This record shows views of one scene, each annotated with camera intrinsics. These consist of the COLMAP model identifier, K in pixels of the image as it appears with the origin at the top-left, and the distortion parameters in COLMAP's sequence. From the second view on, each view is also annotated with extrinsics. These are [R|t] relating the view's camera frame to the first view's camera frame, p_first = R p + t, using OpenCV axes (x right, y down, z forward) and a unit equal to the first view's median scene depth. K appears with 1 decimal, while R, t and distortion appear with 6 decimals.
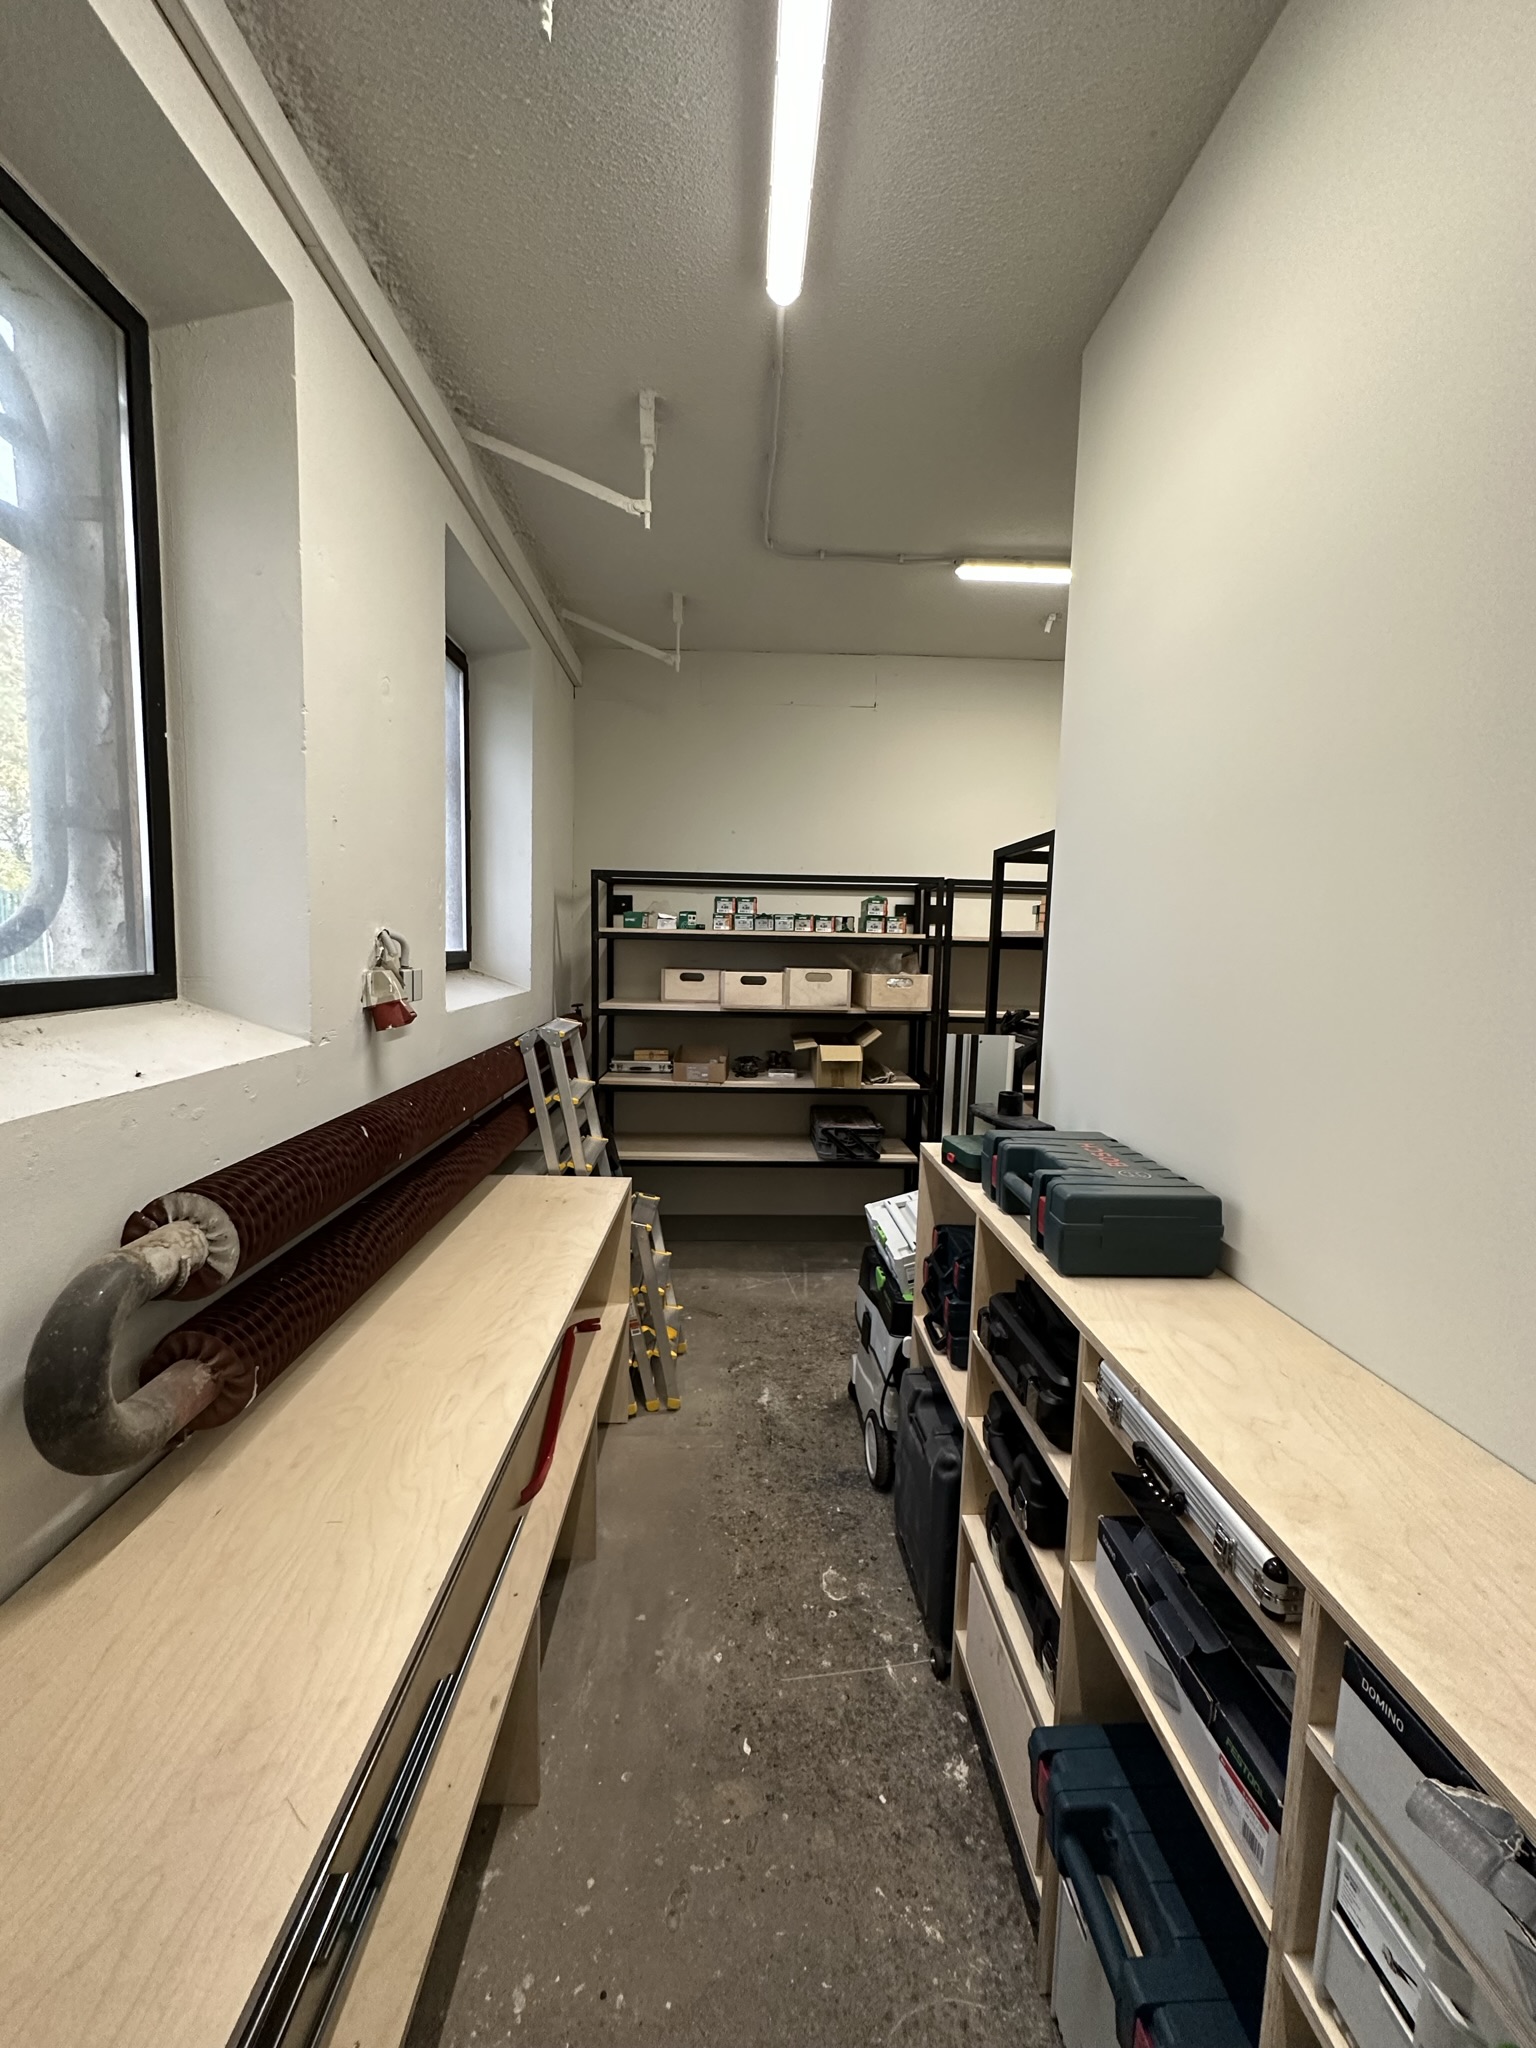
lens RADIAL K [[811.7, 0, 768.0], [0, 811.7, 1024.0], [0, 0, 1]] dist [-0.000120, -0.000447]
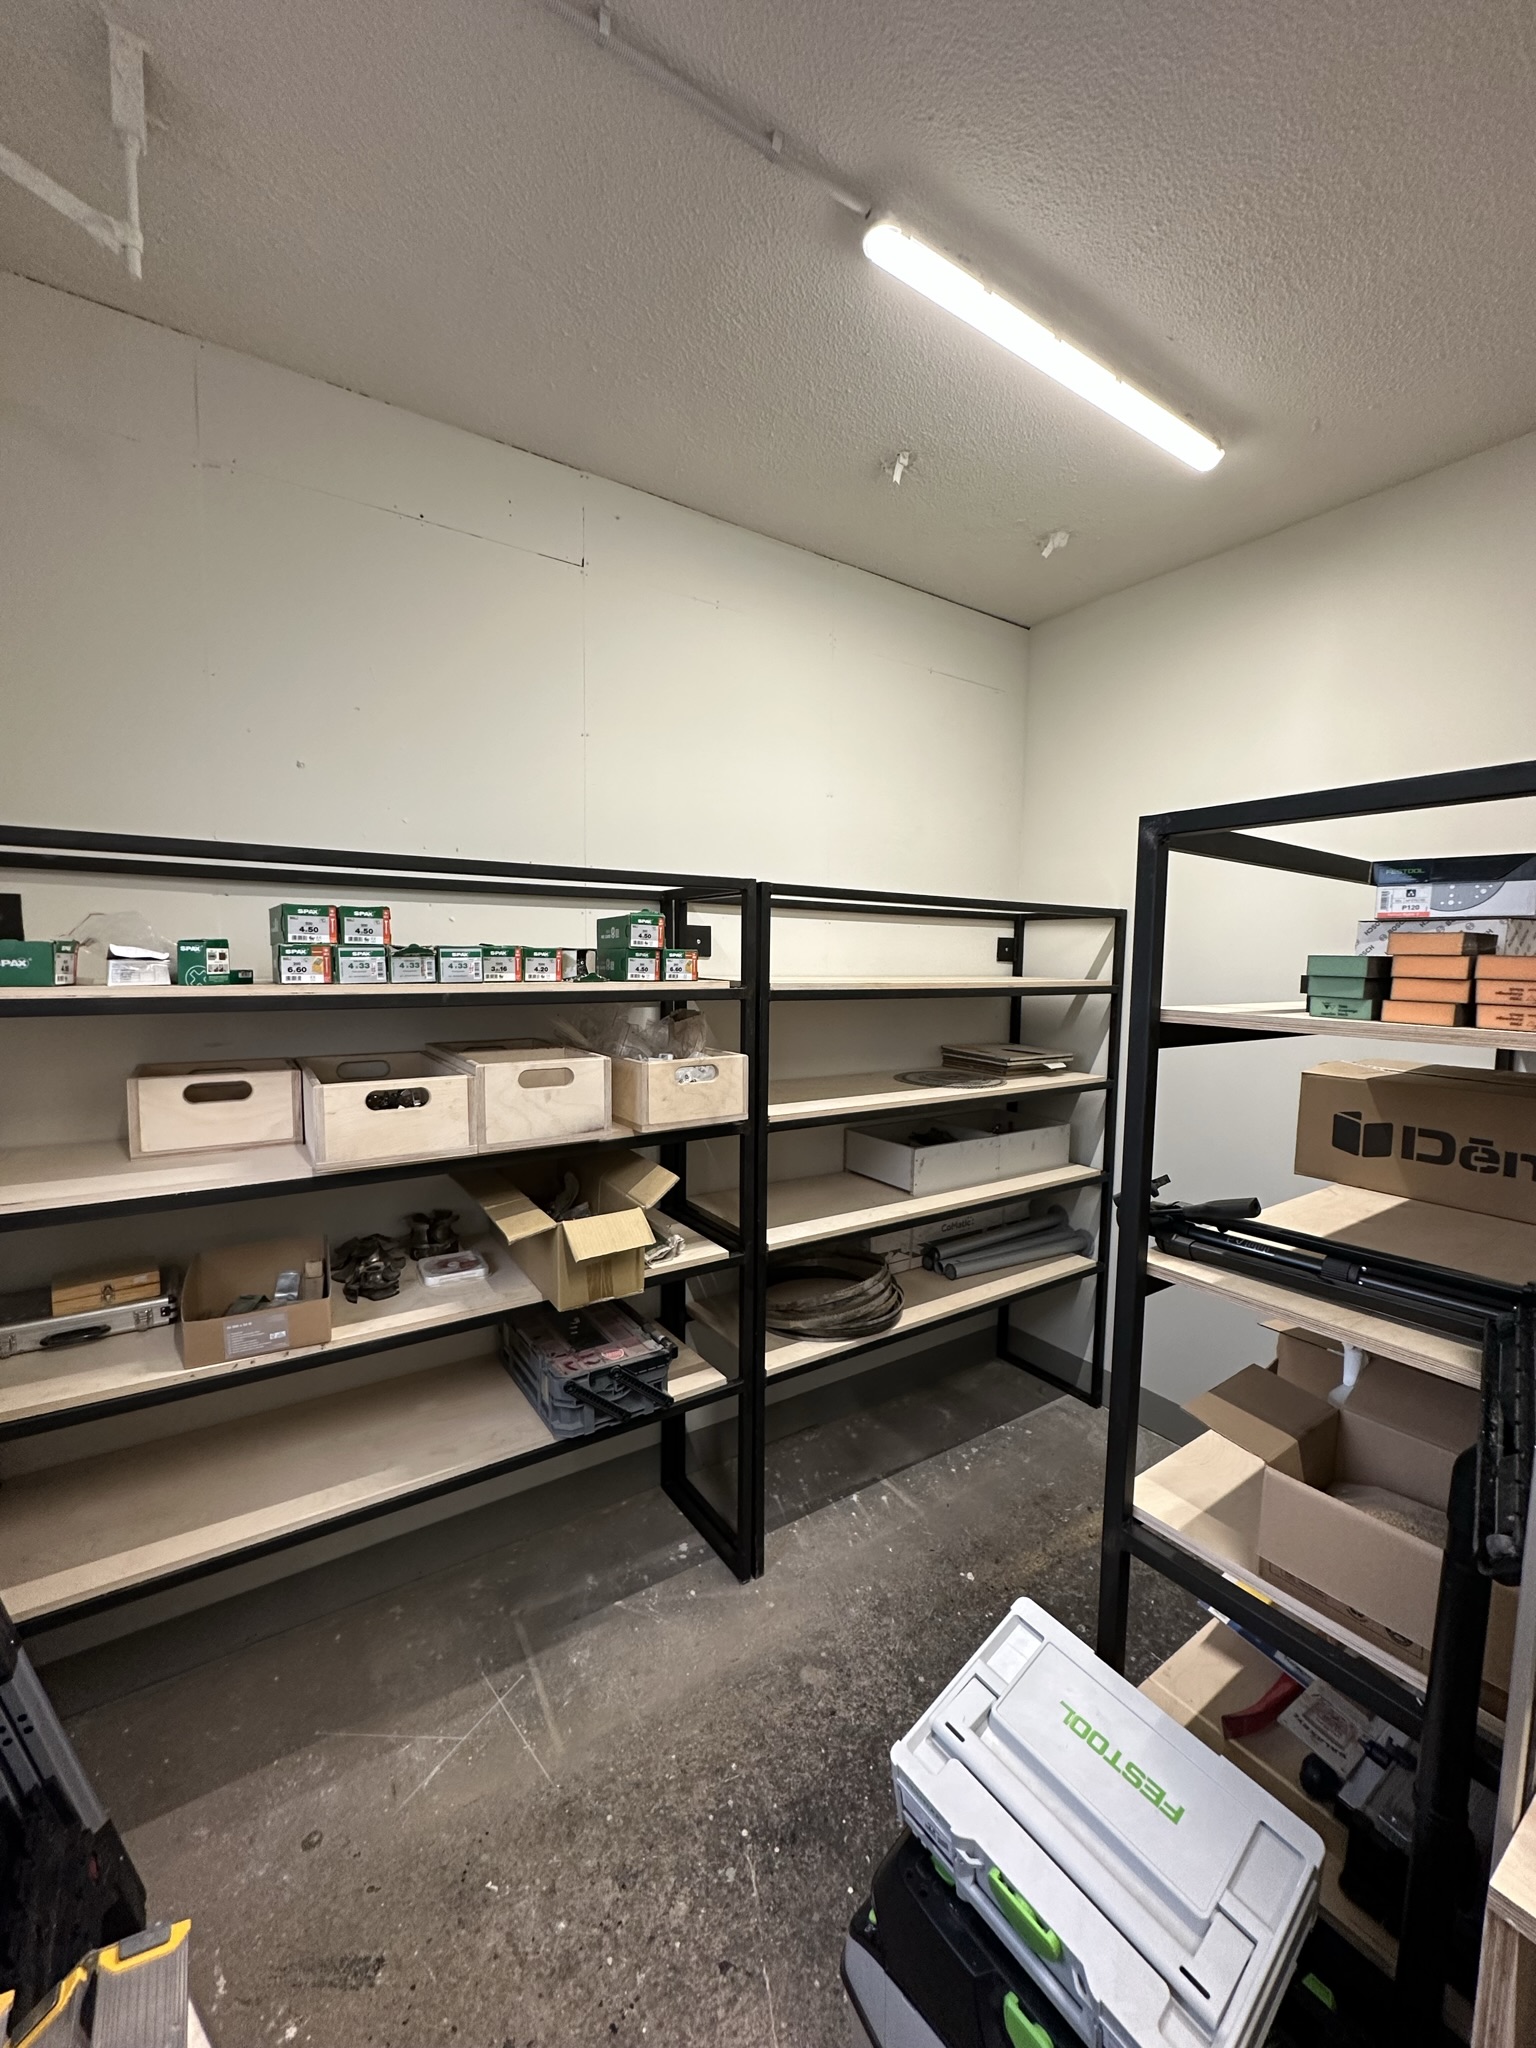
lens RADIAL K [[811.7, 0, 768.0], [0, 811.7, 1024.0], [0, 0, 1]] dist [-0.000120, -0.000447]
pose [[0.847590, -0.055319, 0.527761, -0.076282], [0.060033, 0.998163, 0.008213, -0.084171], [-0.527246, 0.024722, 0.849353, 0.517591]]
